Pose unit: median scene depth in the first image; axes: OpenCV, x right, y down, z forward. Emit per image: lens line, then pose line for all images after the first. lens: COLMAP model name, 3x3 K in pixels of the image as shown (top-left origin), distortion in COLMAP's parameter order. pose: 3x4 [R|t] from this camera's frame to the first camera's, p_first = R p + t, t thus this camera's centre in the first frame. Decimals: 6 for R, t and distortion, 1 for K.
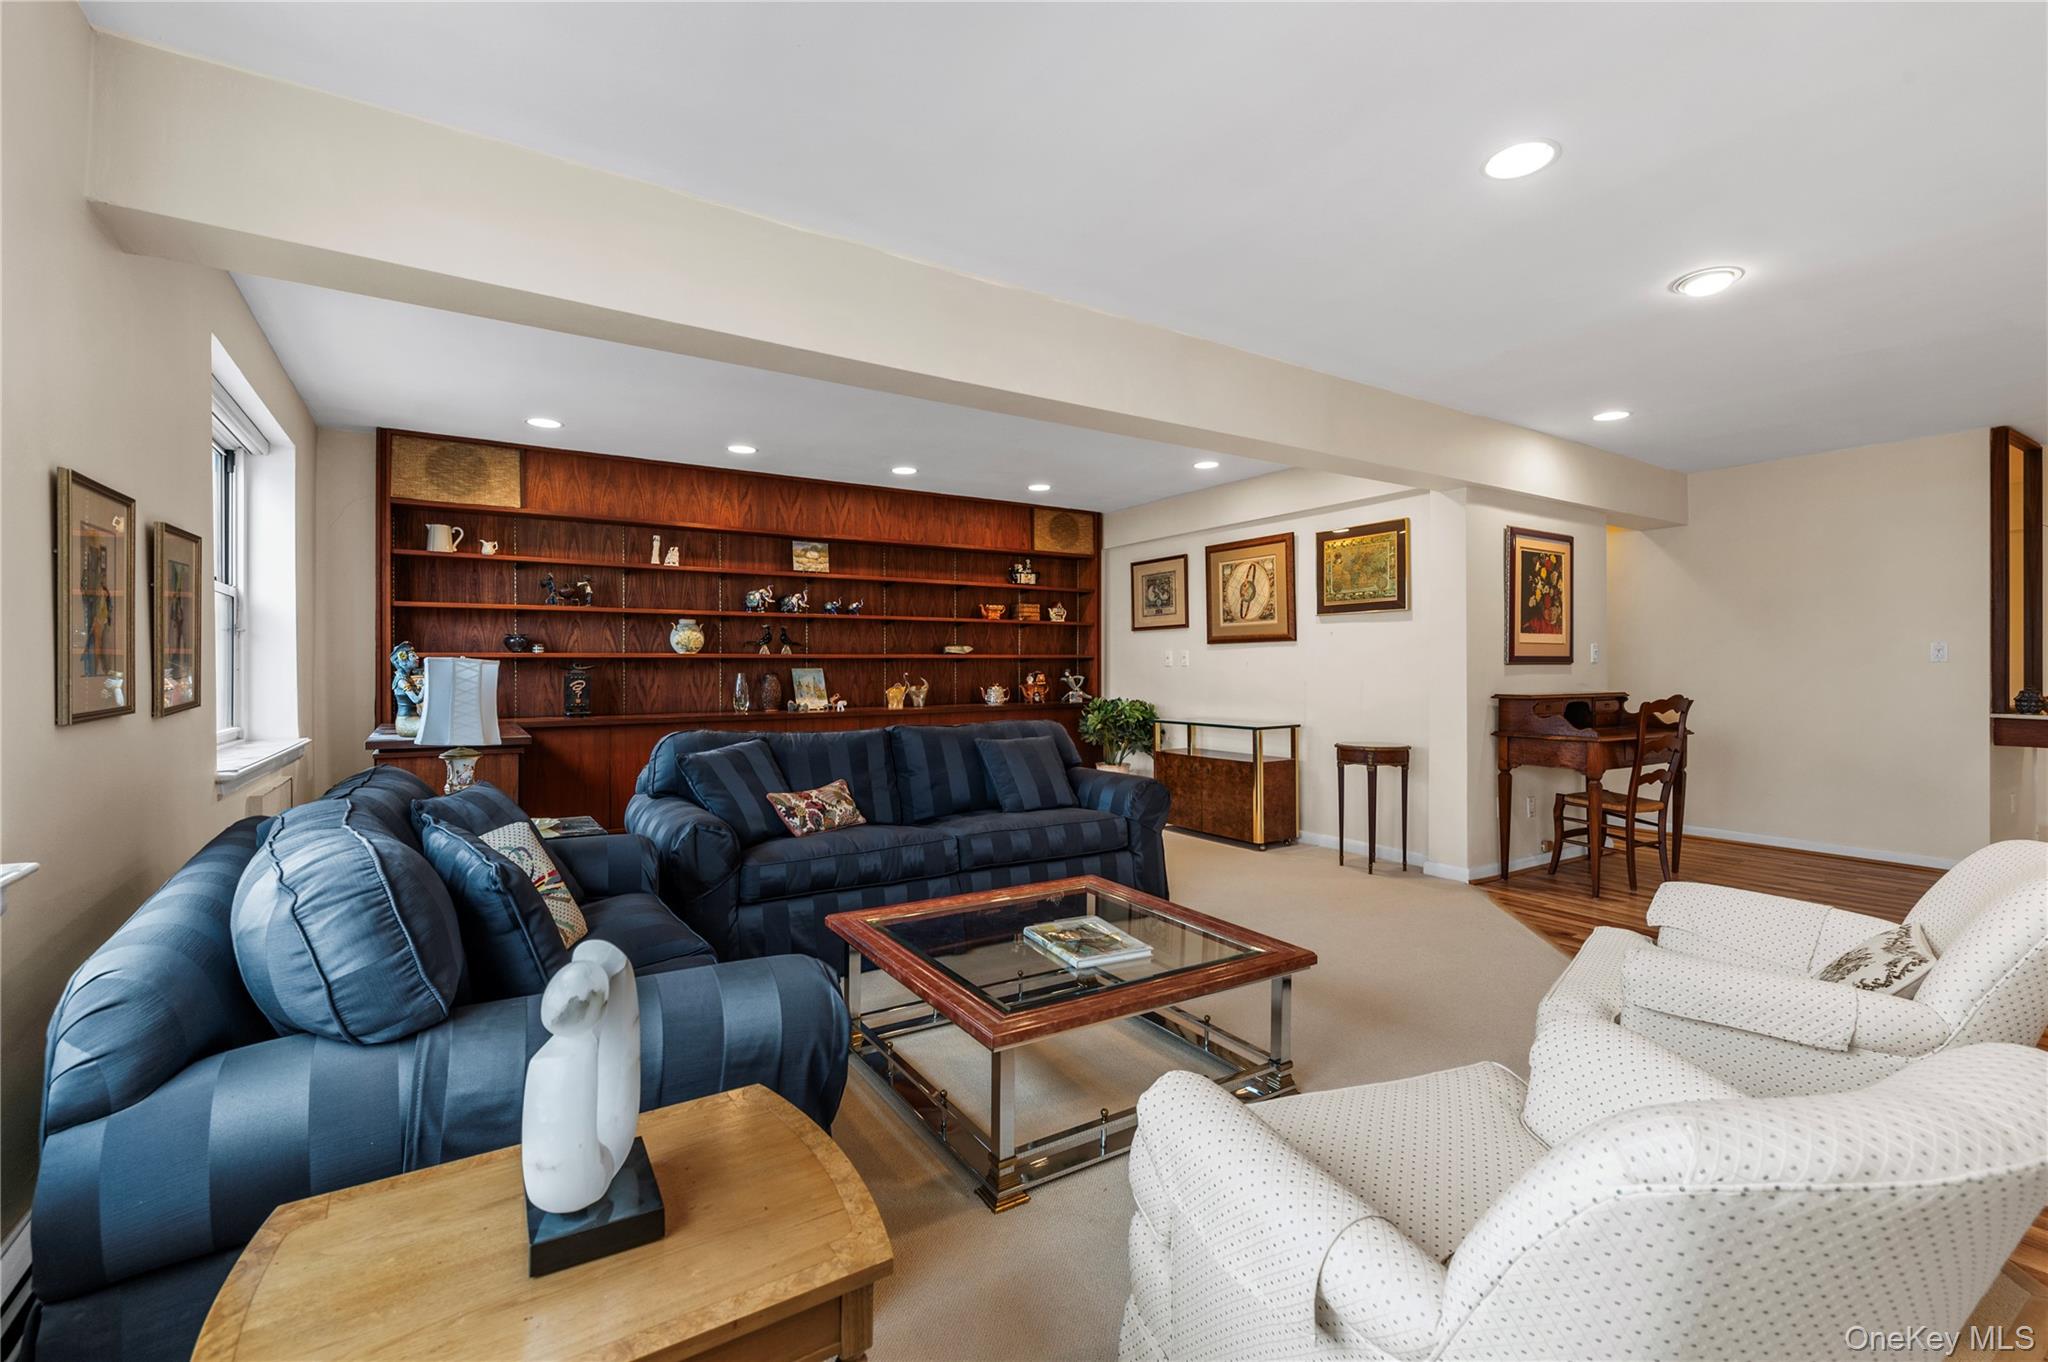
lens RADIAL K [[881.7, 0, 1029.6], [0, 881.7, 671.8], [0, 0, 1]] dist [-0.001096, -0.000052]
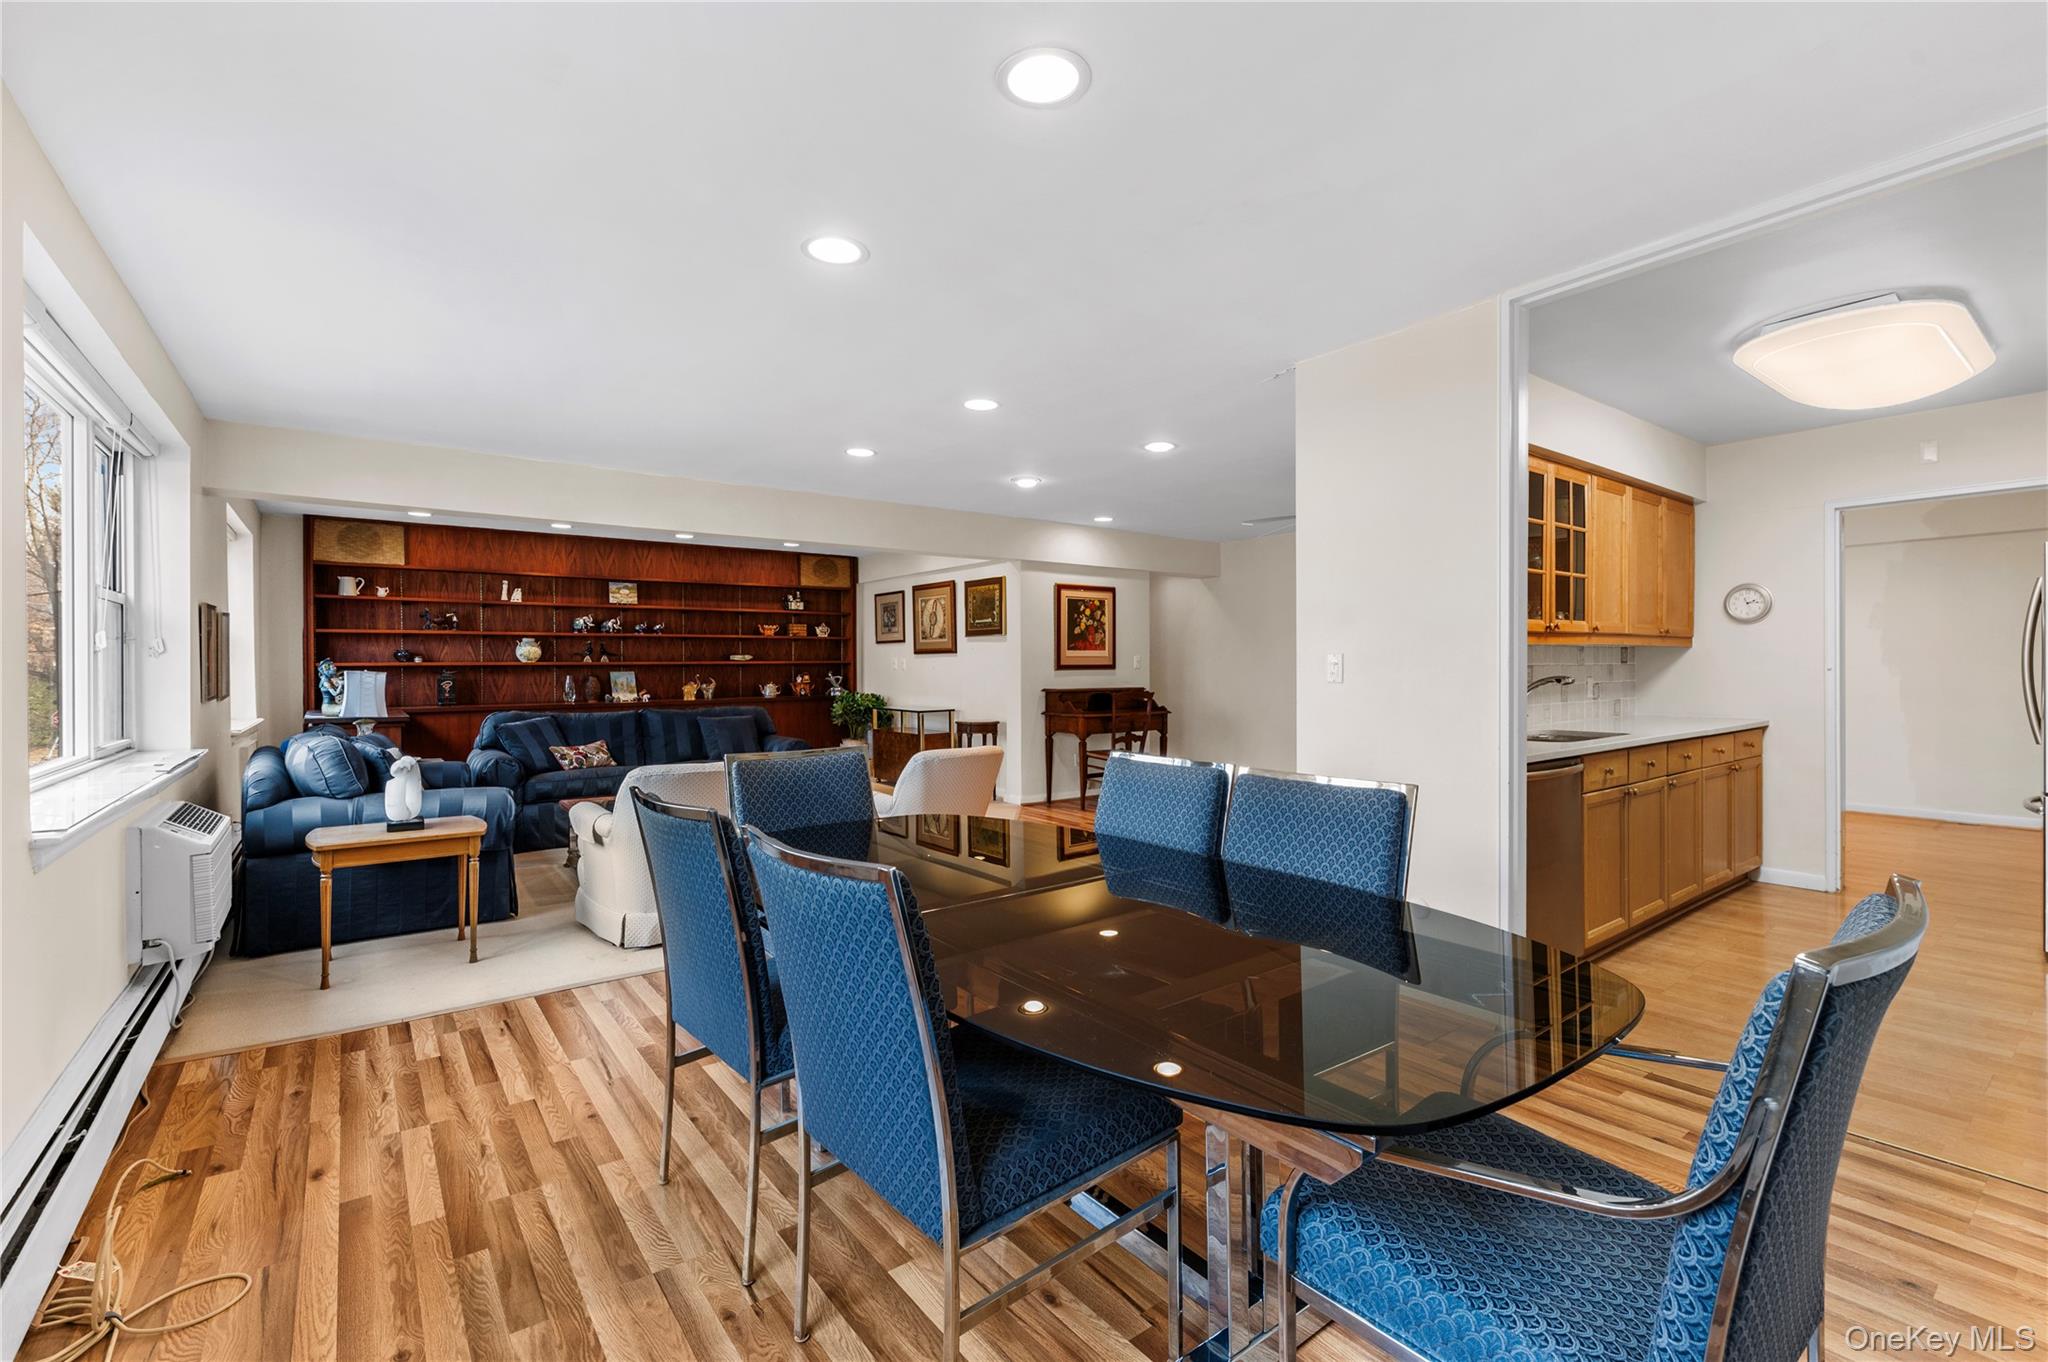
lens RADIAL K [[886.6, 0, 1036.7], [0, 886.6, 673.7], [0, 0, 1]] dist [-0.000287, -0.000227]
pose [[0.996770, -0.001120, 0.080304, 0.325493], [0.000528, 0.999973, 0.007394, -0.011904], [-0.080310, -0.007328, 0.996743, -0.515156]]
